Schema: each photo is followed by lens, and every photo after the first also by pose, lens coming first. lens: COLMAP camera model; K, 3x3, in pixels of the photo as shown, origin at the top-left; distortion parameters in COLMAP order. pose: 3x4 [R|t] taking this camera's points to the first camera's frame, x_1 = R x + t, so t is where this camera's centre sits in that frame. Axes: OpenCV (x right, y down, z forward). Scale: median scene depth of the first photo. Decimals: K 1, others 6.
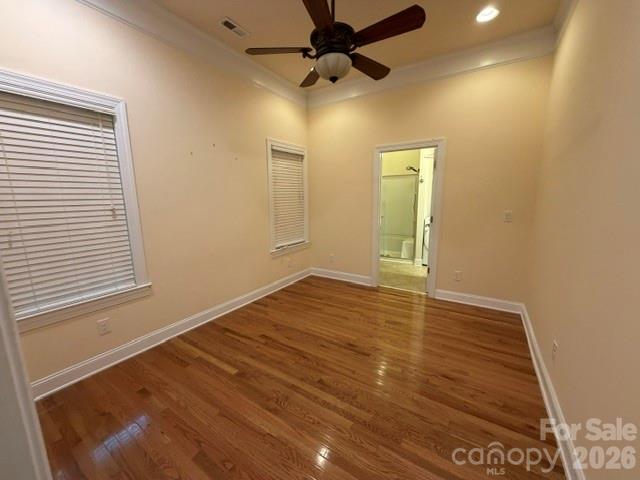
lens RADIAL K [[254.6, 0, 318.7], [0, 254.6, 242.5], [0, 0, 1]] dist [0.001311, -0.000629]
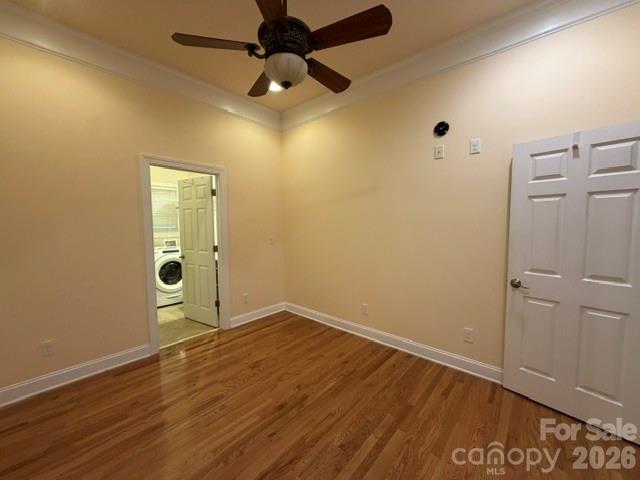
lens RADIAL K [[254.6, 0, 322.6], [0, 254.6, 238.0], [0, 0, 1]] dist [0.001311, -0.000629]
pose [[0.146913, -0.053203, 0.987718, -0.470570], [0.173420, 0.984471, 0.027233, -0.091716], [-0.973829, 0.167290, 0.153858, 0.502670]]
